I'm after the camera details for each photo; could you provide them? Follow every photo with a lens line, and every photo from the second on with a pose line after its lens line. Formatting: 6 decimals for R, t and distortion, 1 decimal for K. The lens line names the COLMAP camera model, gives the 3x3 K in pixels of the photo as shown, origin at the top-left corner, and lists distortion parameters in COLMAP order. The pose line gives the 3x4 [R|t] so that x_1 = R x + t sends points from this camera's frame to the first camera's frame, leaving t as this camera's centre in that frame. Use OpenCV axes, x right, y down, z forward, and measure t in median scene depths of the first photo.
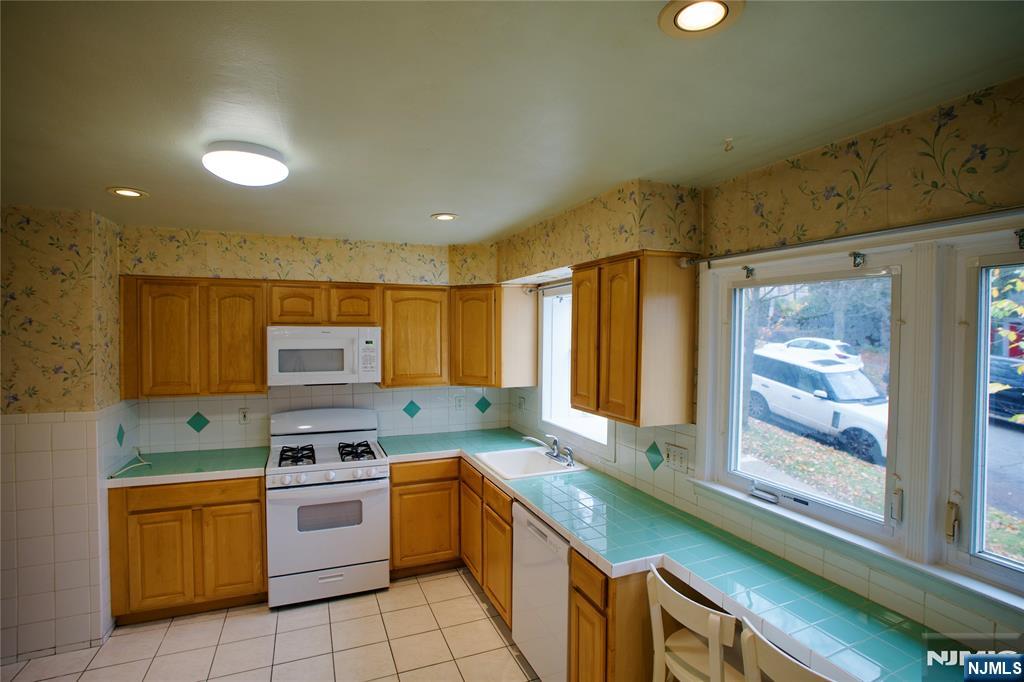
lens RADIAL K [[496.0, 0, 510.6], [0, 496.0, 339.2], [0, 0, 1]] dist [-0.075305, 0.029170]
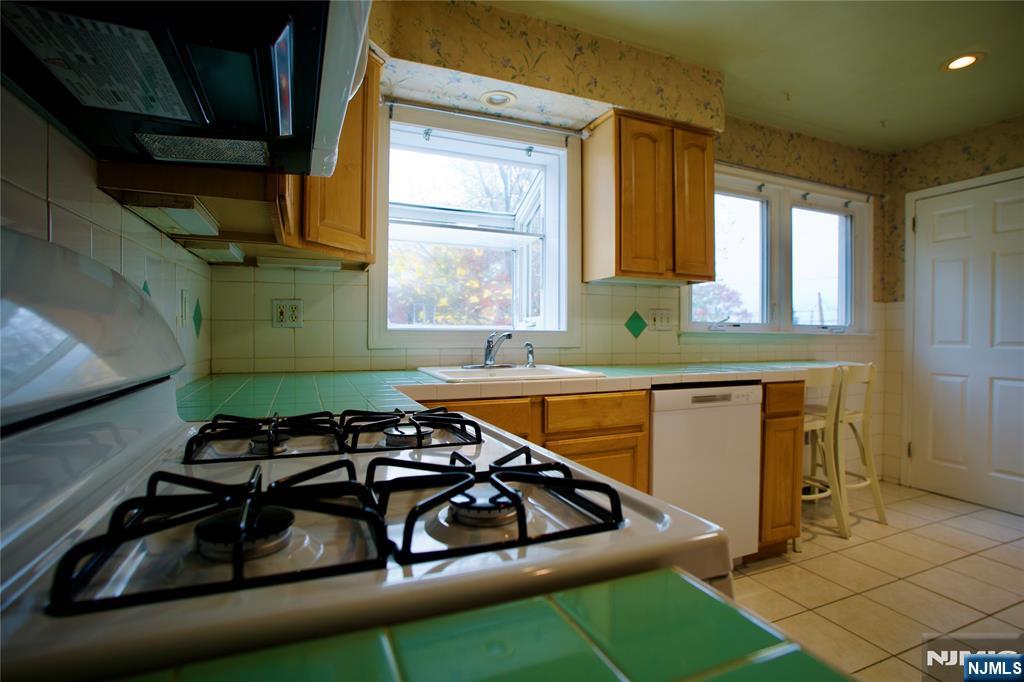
lens RADIAL K [[496.0, 0, 510.6], [0, 496.0, 339.2], [0, 0, 1]] dist [-0.075305, 0.029170]
pose [[-0.003373, -0.016986, 0.999850, -0.632004], [0.011327, 0.999791, 0.017023, 0.203911], [-0.999930, 0.011382, -0.003180, 1.048480]]
